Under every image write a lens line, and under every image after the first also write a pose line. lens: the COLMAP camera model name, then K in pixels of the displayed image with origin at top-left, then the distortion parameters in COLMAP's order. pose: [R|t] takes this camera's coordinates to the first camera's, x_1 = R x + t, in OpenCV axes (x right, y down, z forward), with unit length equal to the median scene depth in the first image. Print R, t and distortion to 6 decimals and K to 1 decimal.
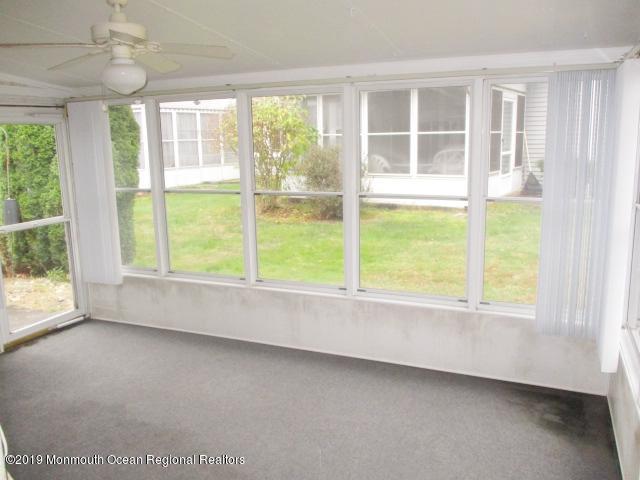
lens RADIAL K [[537.3, 0, 320.3], [0, 537.3, 235.4], [0, 0, 1]] dist [0.032793, -0.002631]
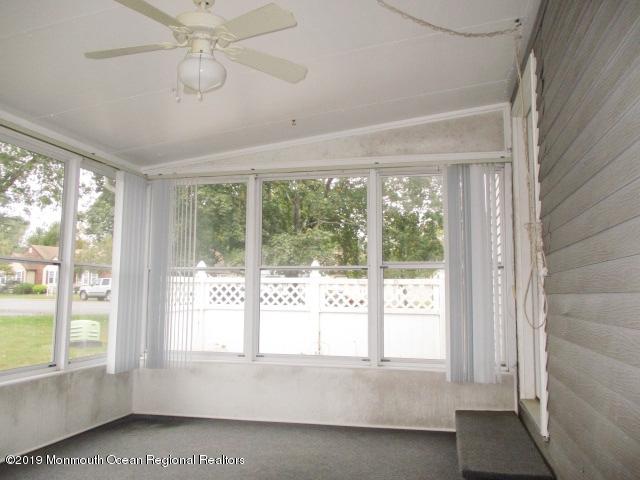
lens RADIAL K [[537.3, 0, 320.3], [0, 537.3, 235.4], [0, 0, 1]] dist [0.032793, -0.002631]
pose [[-0.169347, 0.125301, 0.977559, -0.836132], [0.170244, 0.980694, -0.096211, 0.068030], [-0.970741, 0.150130, -0.187409, 0.680454]]
